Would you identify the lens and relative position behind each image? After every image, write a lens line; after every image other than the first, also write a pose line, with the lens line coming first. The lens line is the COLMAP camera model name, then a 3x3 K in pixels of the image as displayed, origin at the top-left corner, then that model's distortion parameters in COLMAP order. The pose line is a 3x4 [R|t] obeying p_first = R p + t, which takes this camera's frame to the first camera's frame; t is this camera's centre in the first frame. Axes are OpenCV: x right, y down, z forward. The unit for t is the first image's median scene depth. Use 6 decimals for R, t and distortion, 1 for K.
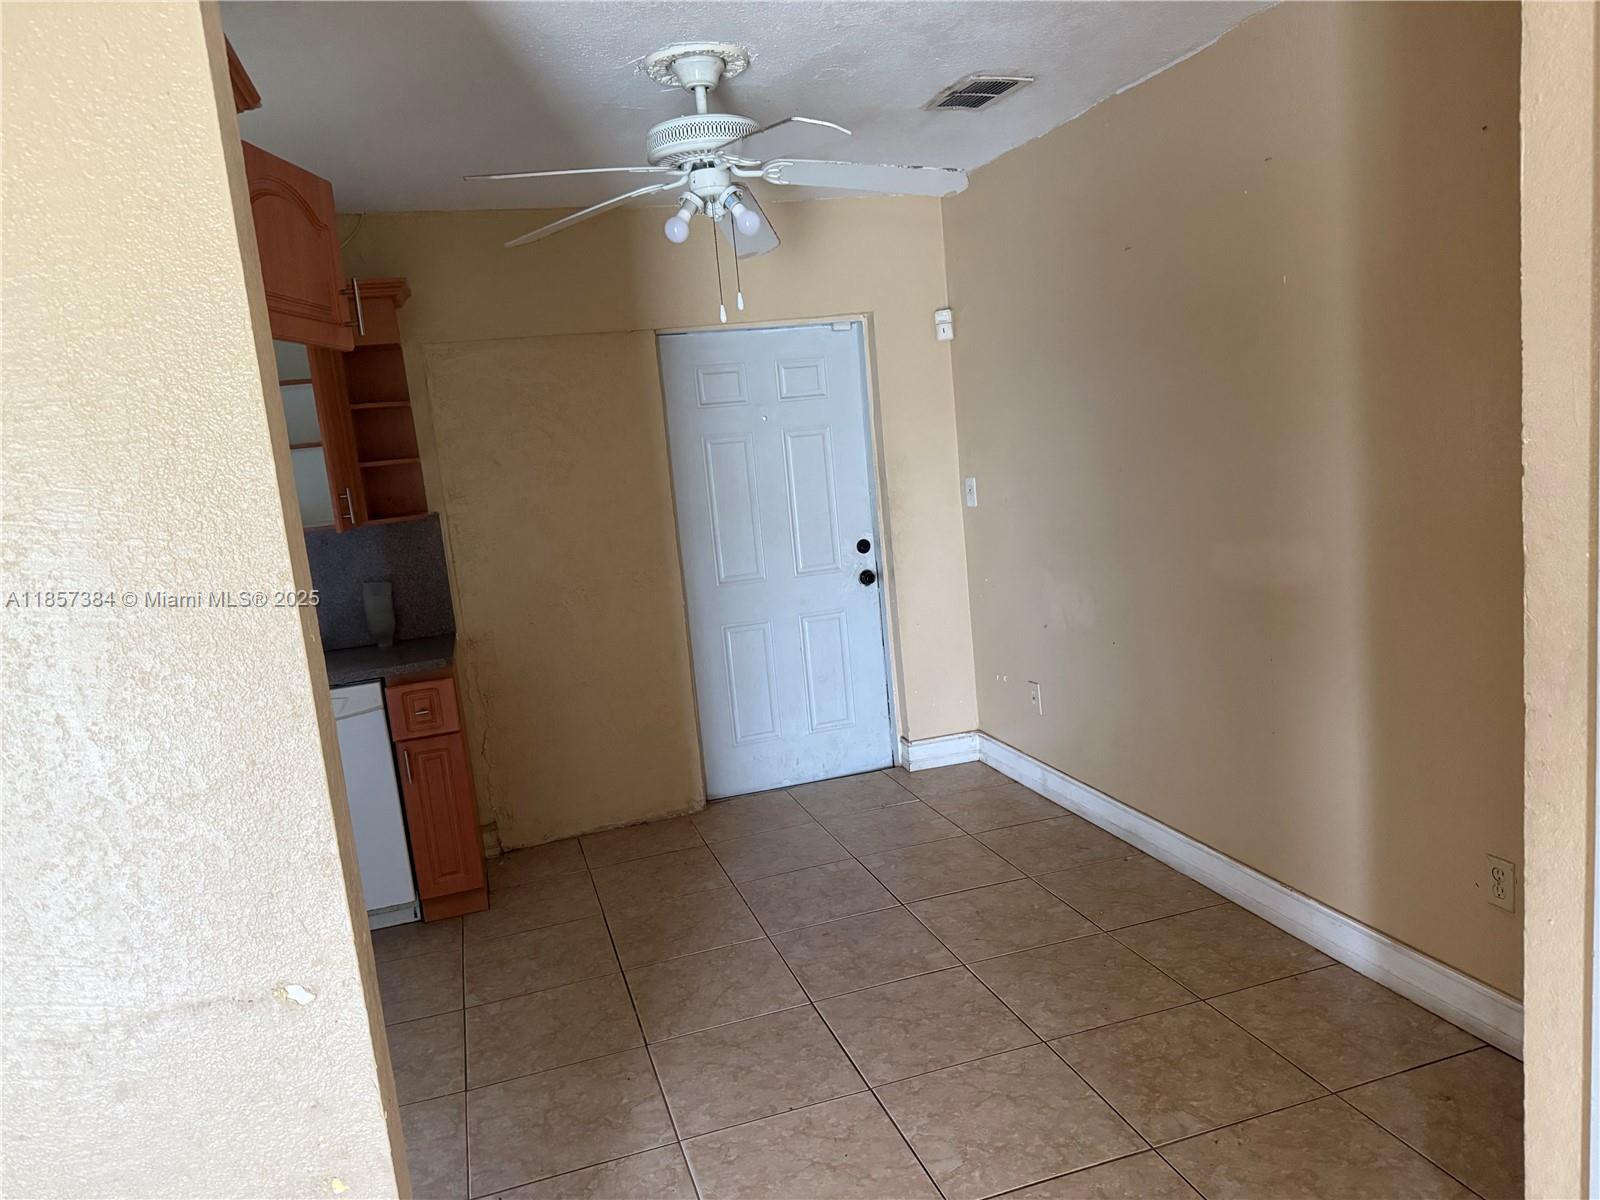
lens RADIAL K [[1132.9, 0, 797.9], [0, 1132.9, 607.9], [0, 0, 1]] dist [-0.001489, -0.007993]
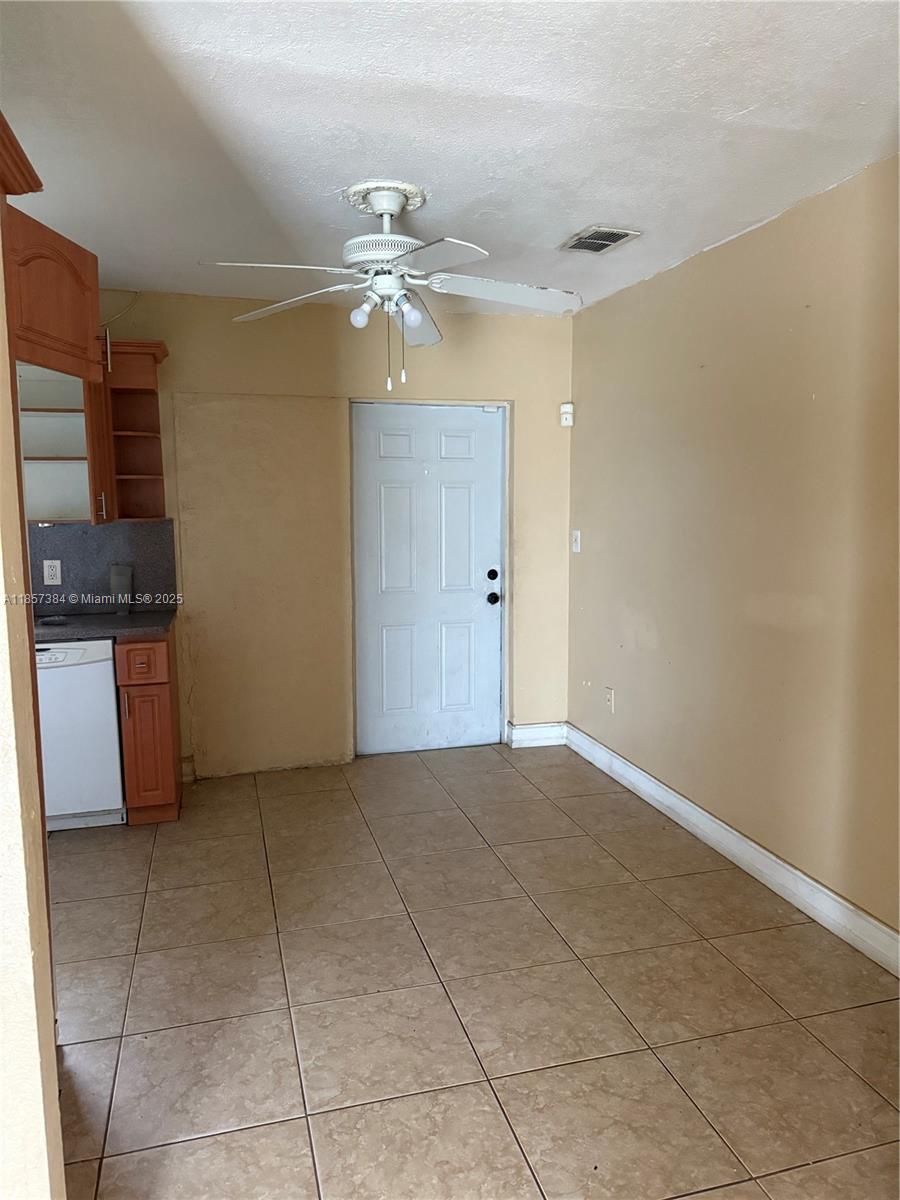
lens RADIAL K [[849.7, 0, 450.0], [0, 849.7, 600.0], [0, 0, 1]] dist [-0.001489, -0.007993]
pose [[0.995614, 0.092801, -0.011832, 0.034580], [-0.093110, 0.995235, -0.028954, 0.012263], [0.009089, 0.029929, 0.999511, 0.010023]]
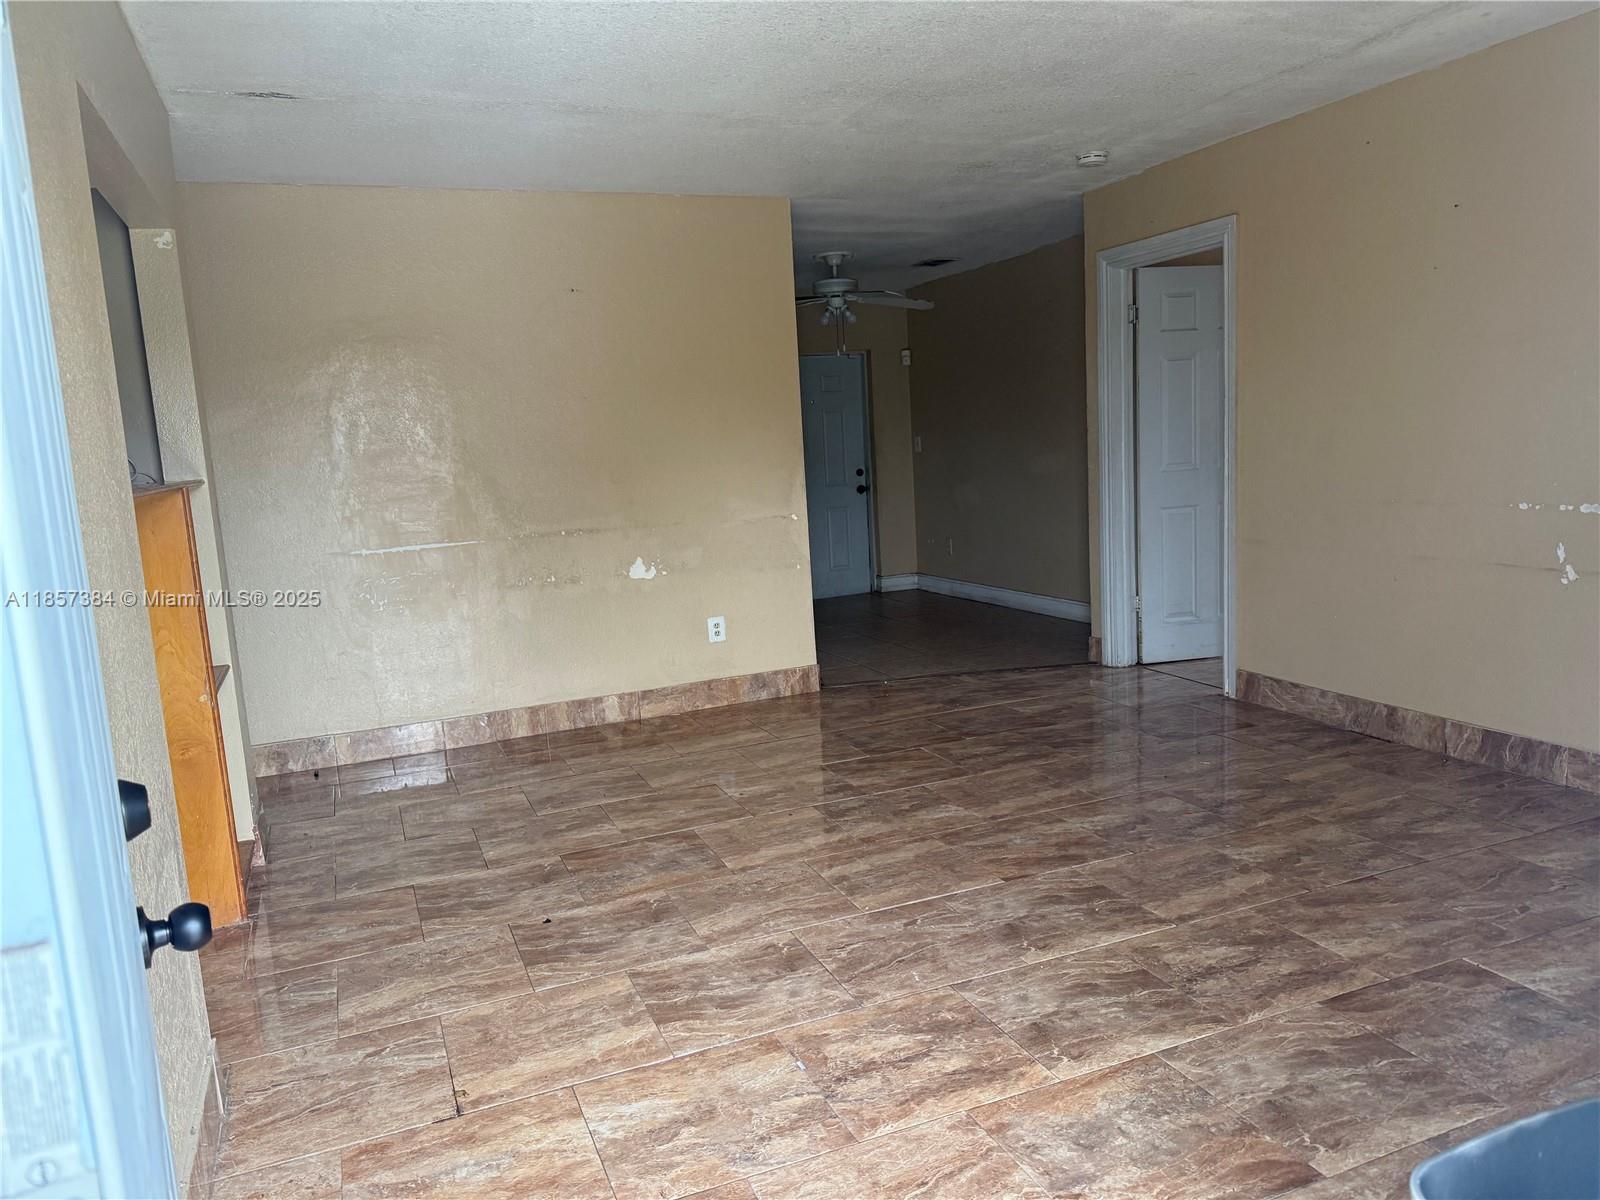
lens RADIAL K [[1132.9, 0, 797.9], [0, 1132.9, 607.9], [0, 0, 1]] dist [-0.001489, -0.007993]
pose [[0.995126, 0.020639, 0.096426, -0.332775], [-0.019337, 0.999709, -0.014415, 0.300221], [-0.096695, 0.012480, 0.995236, -1.294079]]
